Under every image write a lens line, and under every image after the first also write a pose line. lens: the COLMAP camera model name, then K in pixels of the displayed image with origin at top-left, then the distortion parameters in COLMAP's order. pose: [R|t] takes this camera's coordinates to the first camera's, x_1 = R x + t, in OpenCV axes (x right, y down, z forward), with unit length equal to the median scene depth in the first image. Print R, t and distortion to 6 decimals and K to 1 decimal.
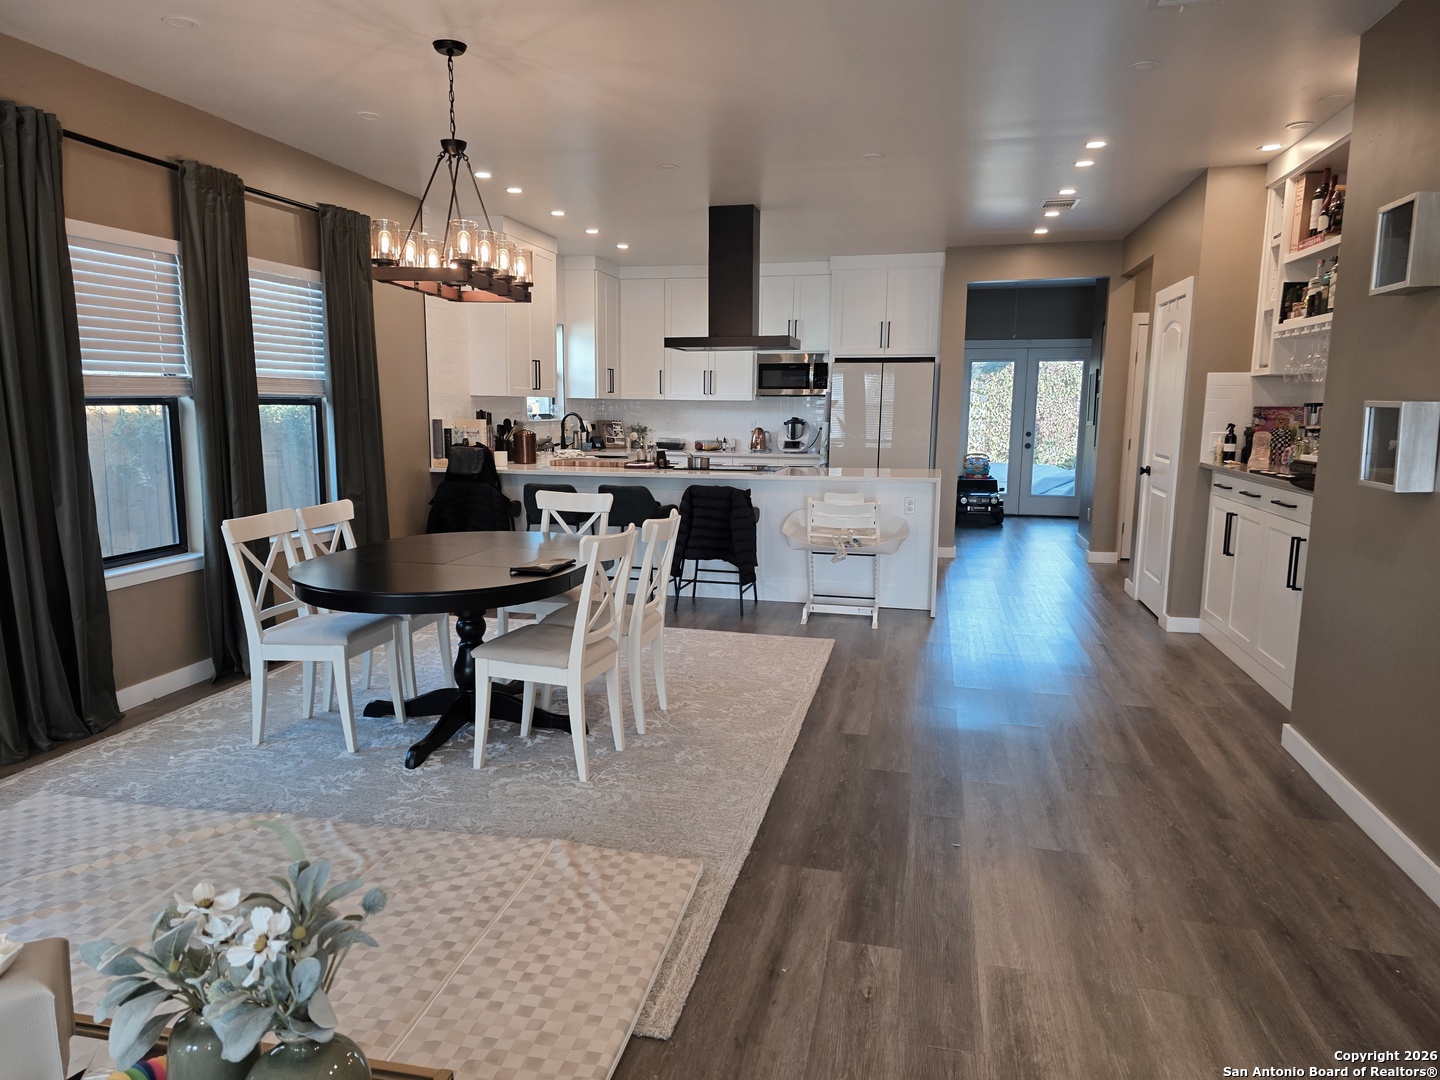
lens RADIAL K [[954.7, 0, 711.1], [0, 954.7, 551.5], [0, 0, 1]] dist [0.084633, -0.081349]
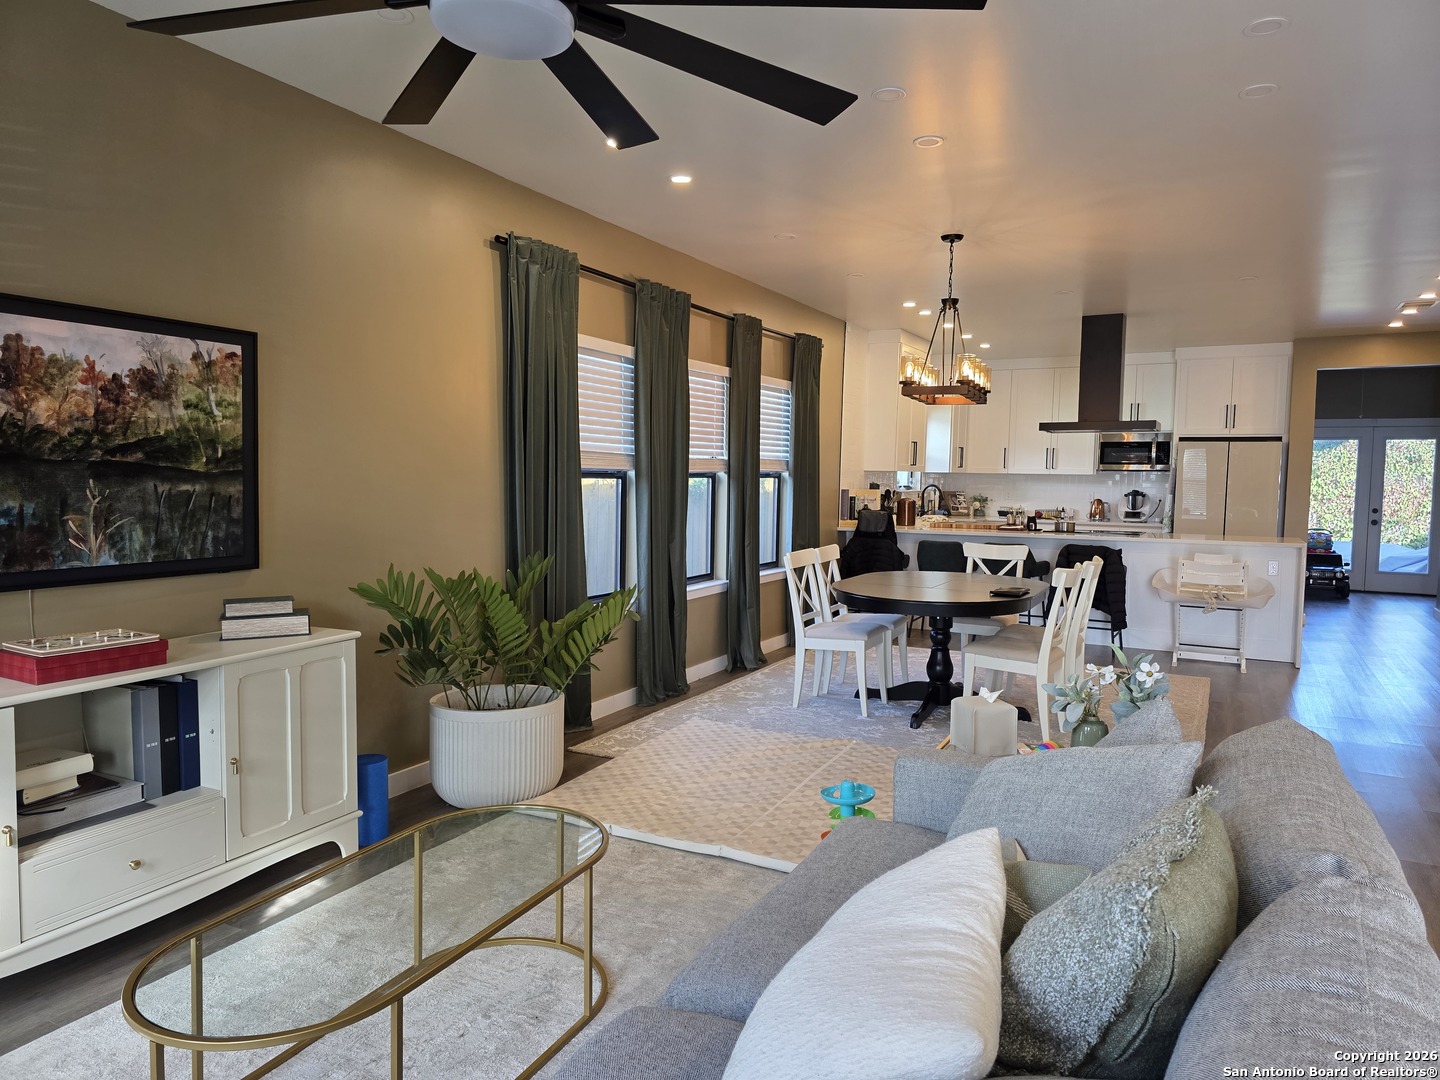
lens RADIAL K [[955.6, 0, 712.5], [0, 955.6, 538.1], [0, 0, 1]] dist [0.058509, -0.057778]
pose [[0.965082, 0.023497, -0.260893, -0.175442], [-0.046927, 0.995365, -0.083944, 0.057461], [0.257711, 0.093255, 0.961711, -0.353491]]
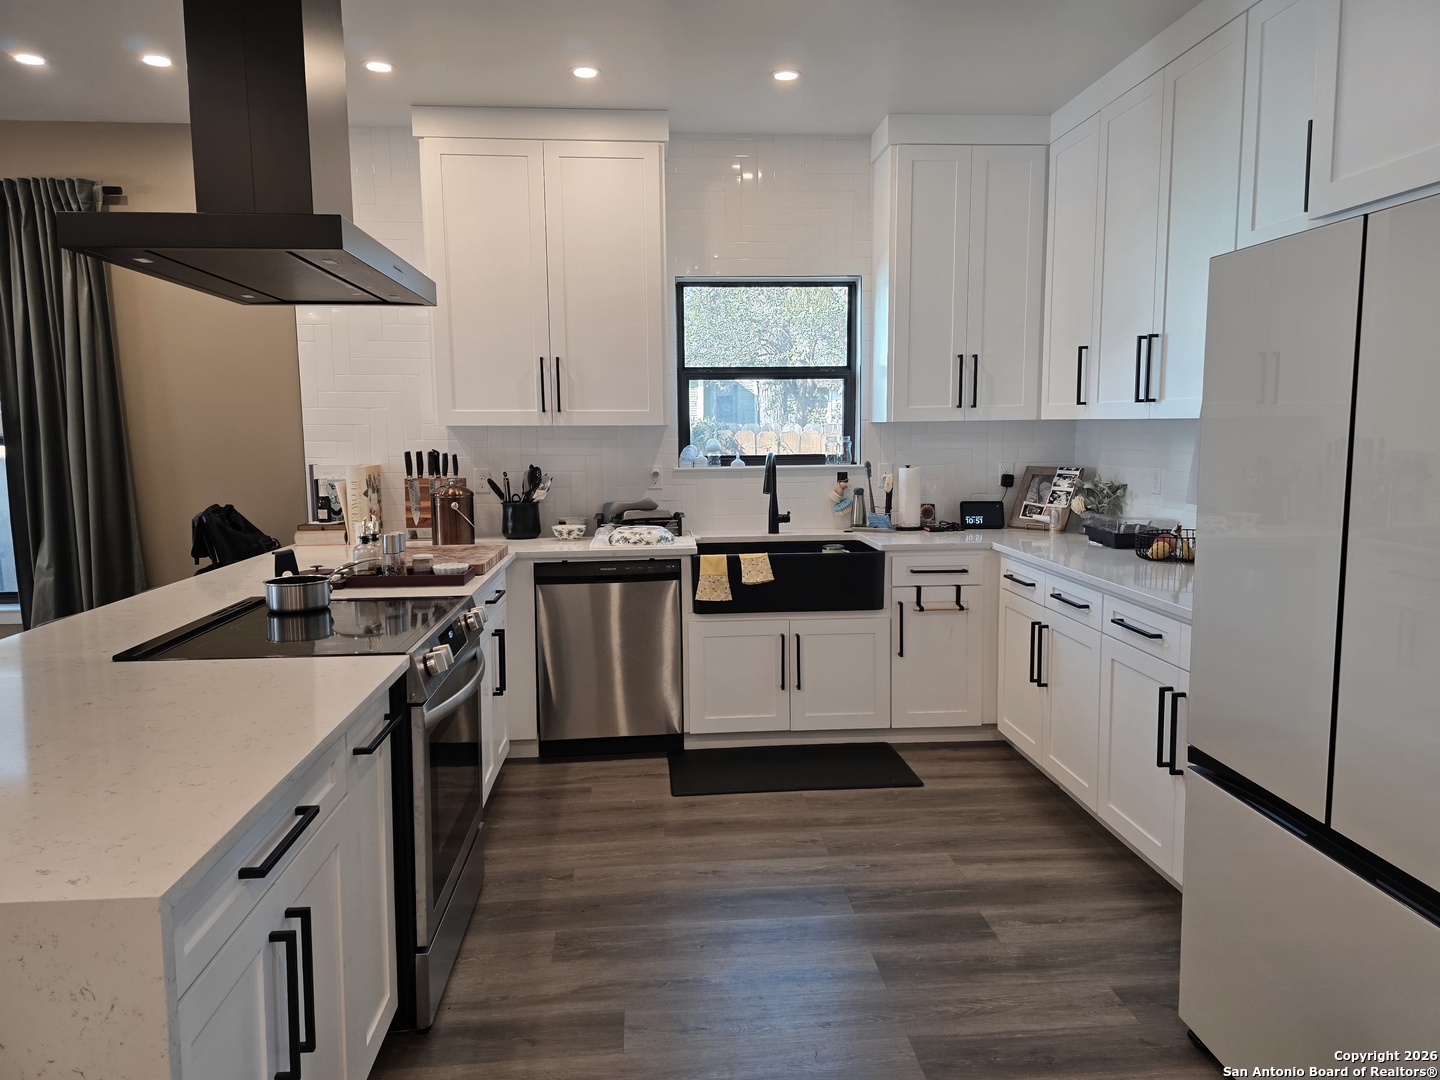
lens RADIAL K [[962.1, 0, 728.6], [0, 962.1, 534.9], [0, 0, 1]] dist [0.071520, -0.077943]
pose [[0.303432, 0.091315, -0.948467, 0.580480], [-0.135592, 0.989406, 0.051878, -0.229942], [0.943156, 0.112863, 0.312599, 1.501266]]
